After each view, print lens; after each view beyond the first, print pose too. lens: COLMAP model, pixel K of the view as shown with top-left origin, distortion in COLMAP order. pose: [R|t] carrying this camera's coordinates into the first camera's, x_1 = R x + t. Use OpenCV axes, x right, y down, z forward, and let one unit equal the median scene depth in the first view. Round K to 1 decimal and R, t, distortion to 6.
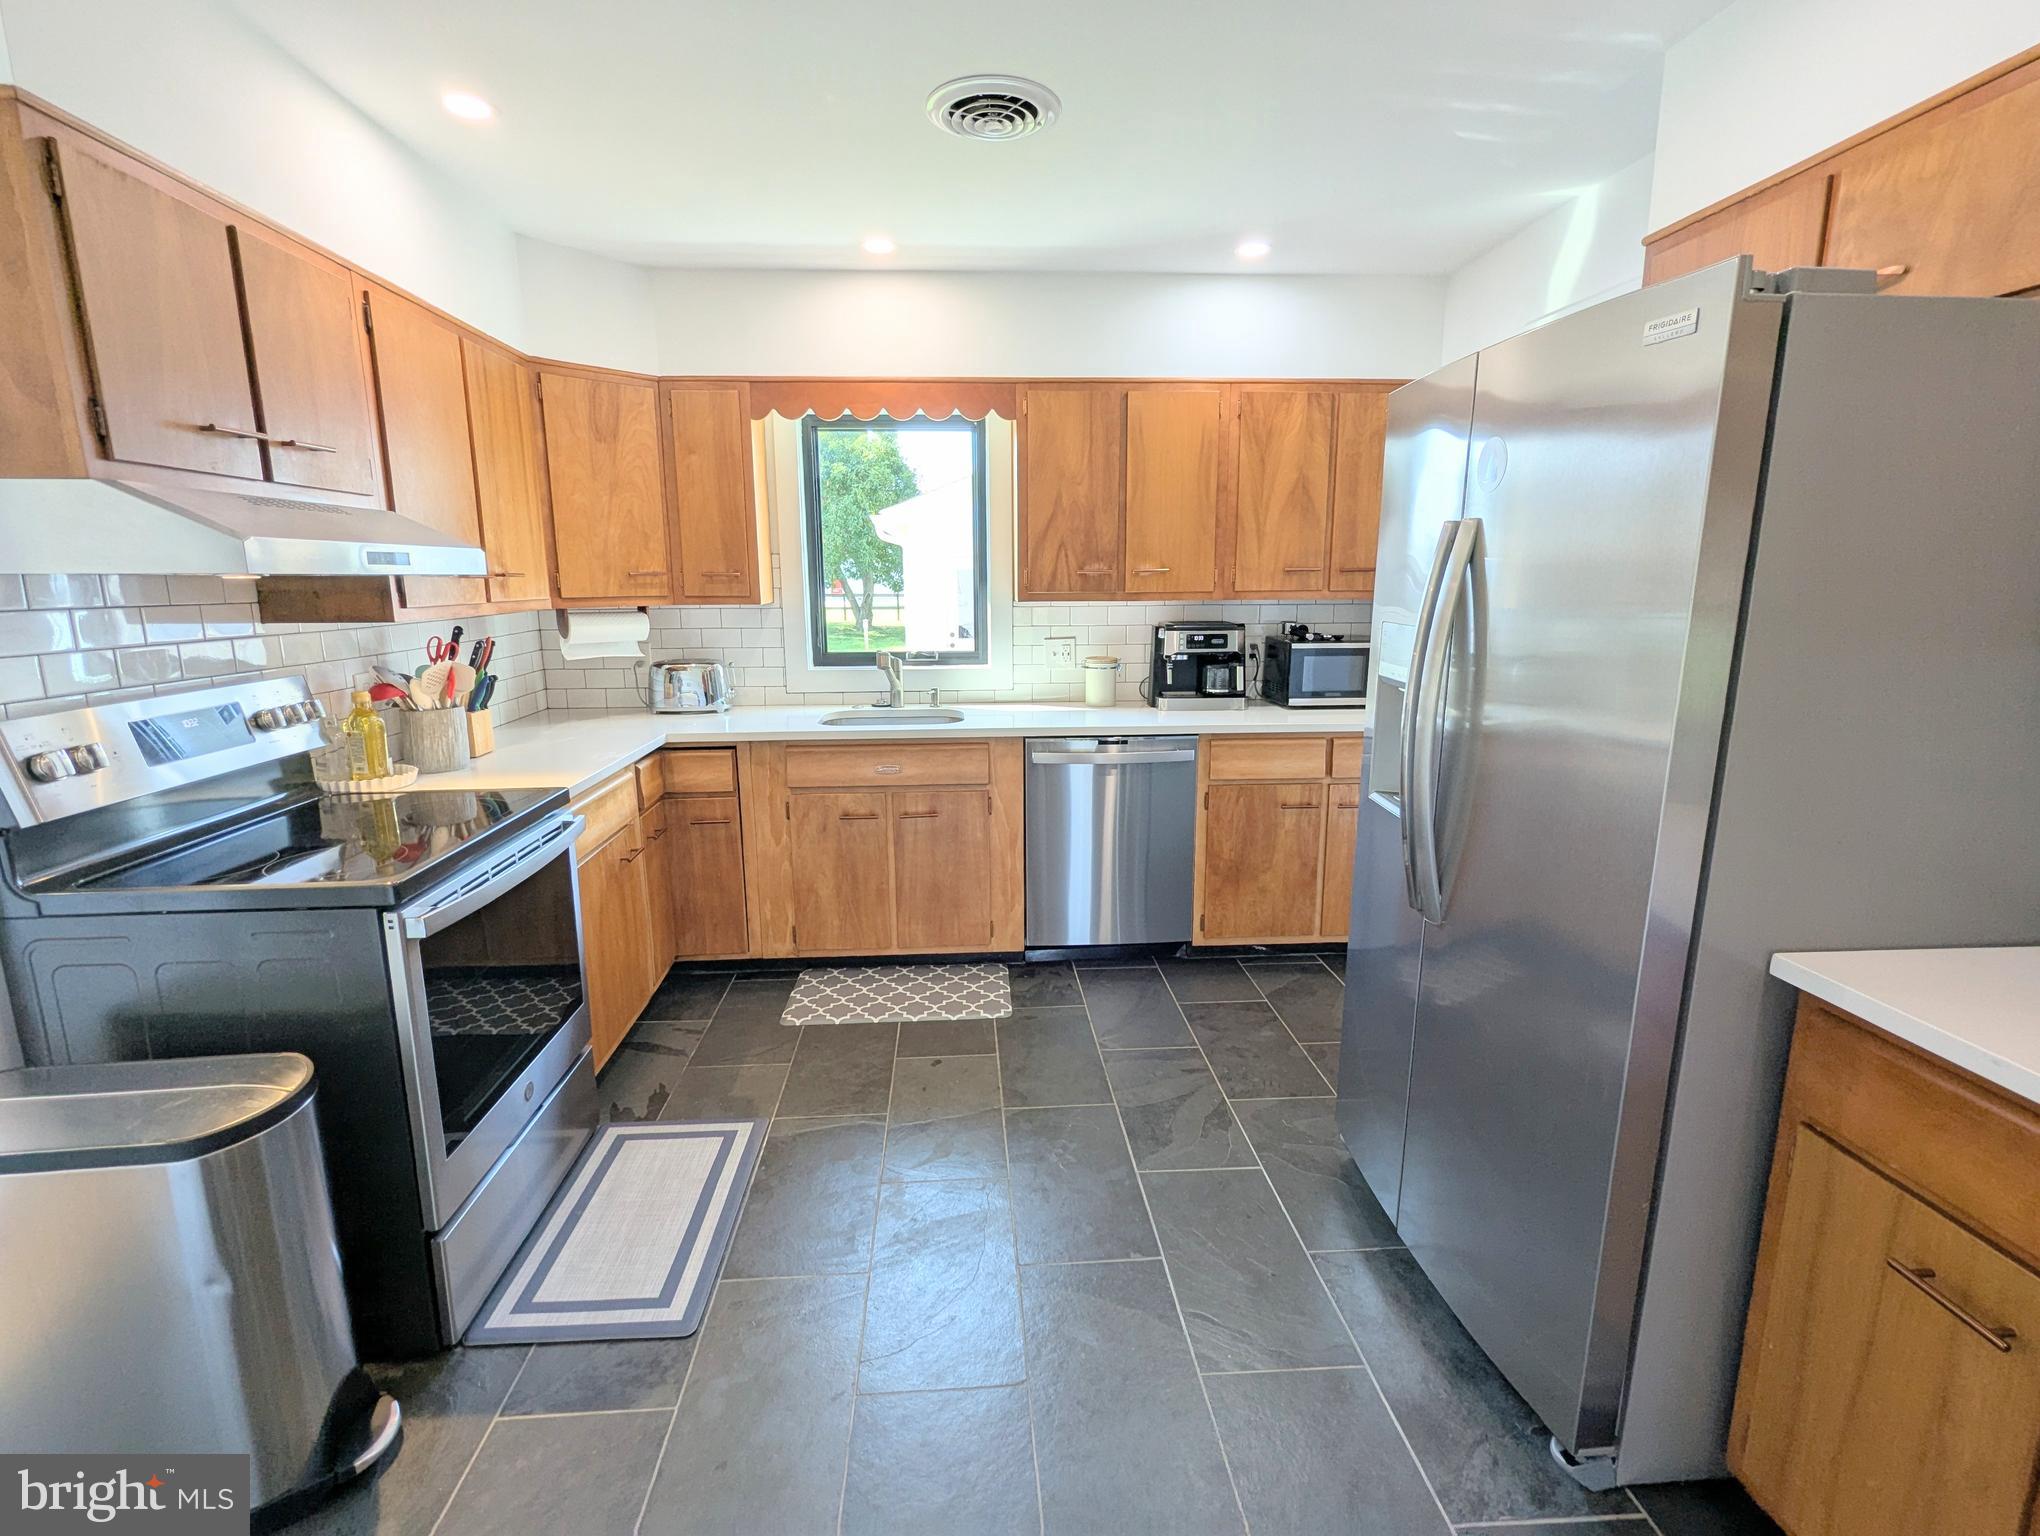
lens RADIAL K [[977.0, 0, 1016.0], [0, 977.0, 765.6], [0, 0, 1]] dist [0.004087, 0.000149]
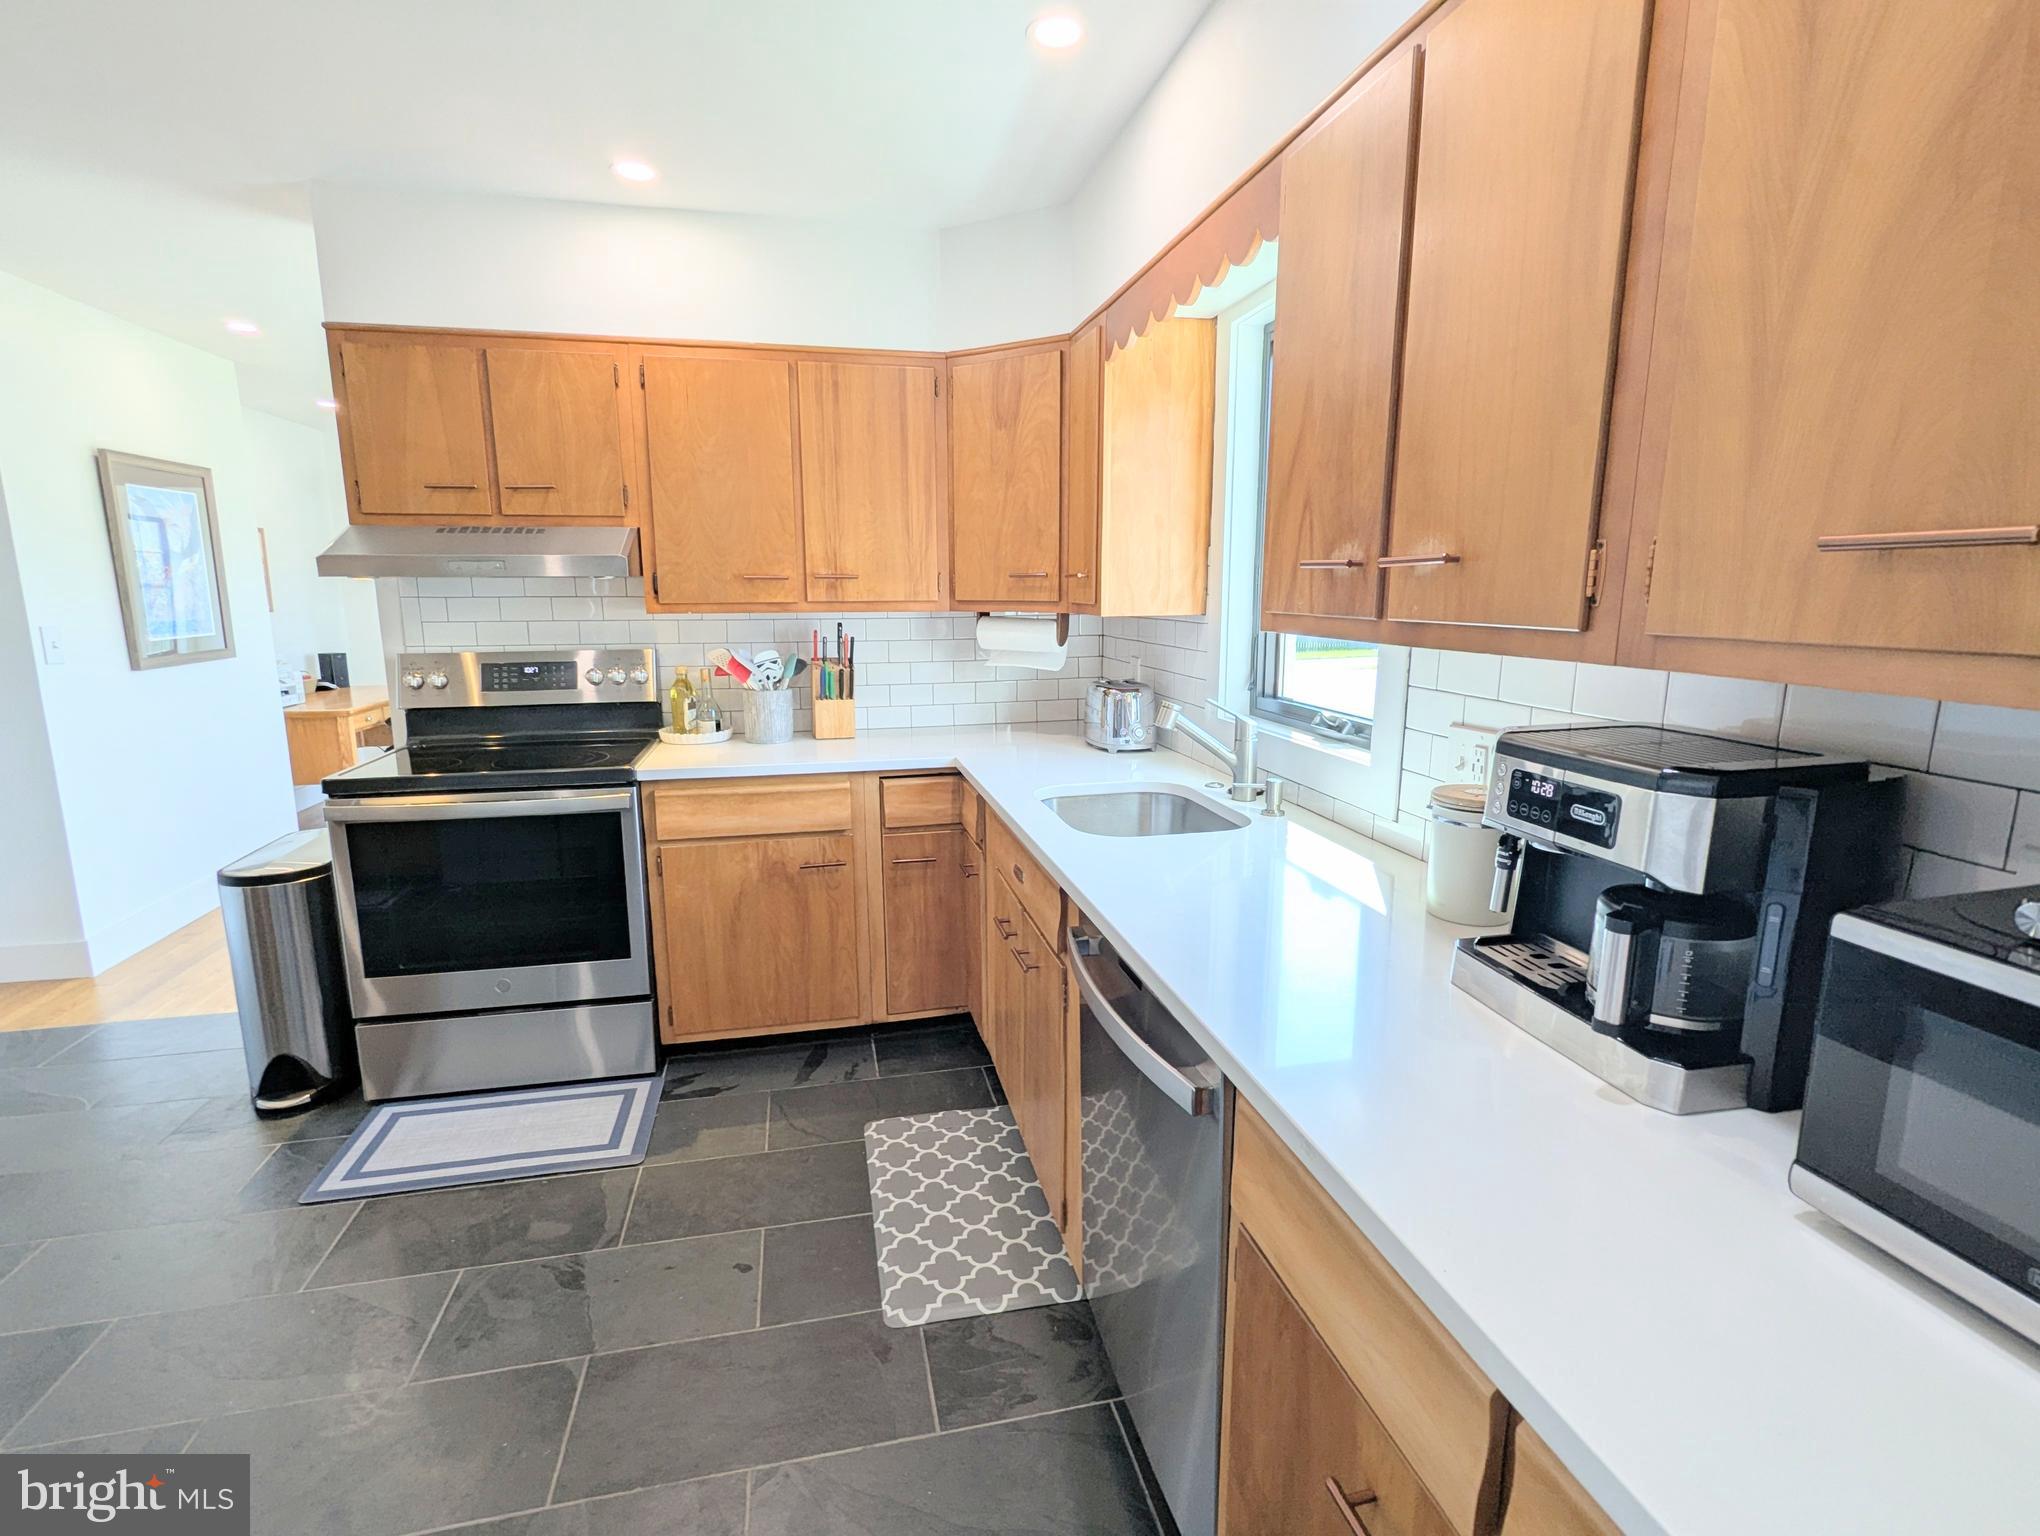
lens RADIAL K [[977.0, 0, 1016.7], [0, 977.0, 768.0], [0, 0, 1]] dist [0.004087, 0.000149]
pose [[0.149759, 0.186891, -0.970899, 0.496592], [-0.194500, 0.968354, 0.156400, -0.169051], [0.969403, 0.165418, 0.181370, 0.885336]]
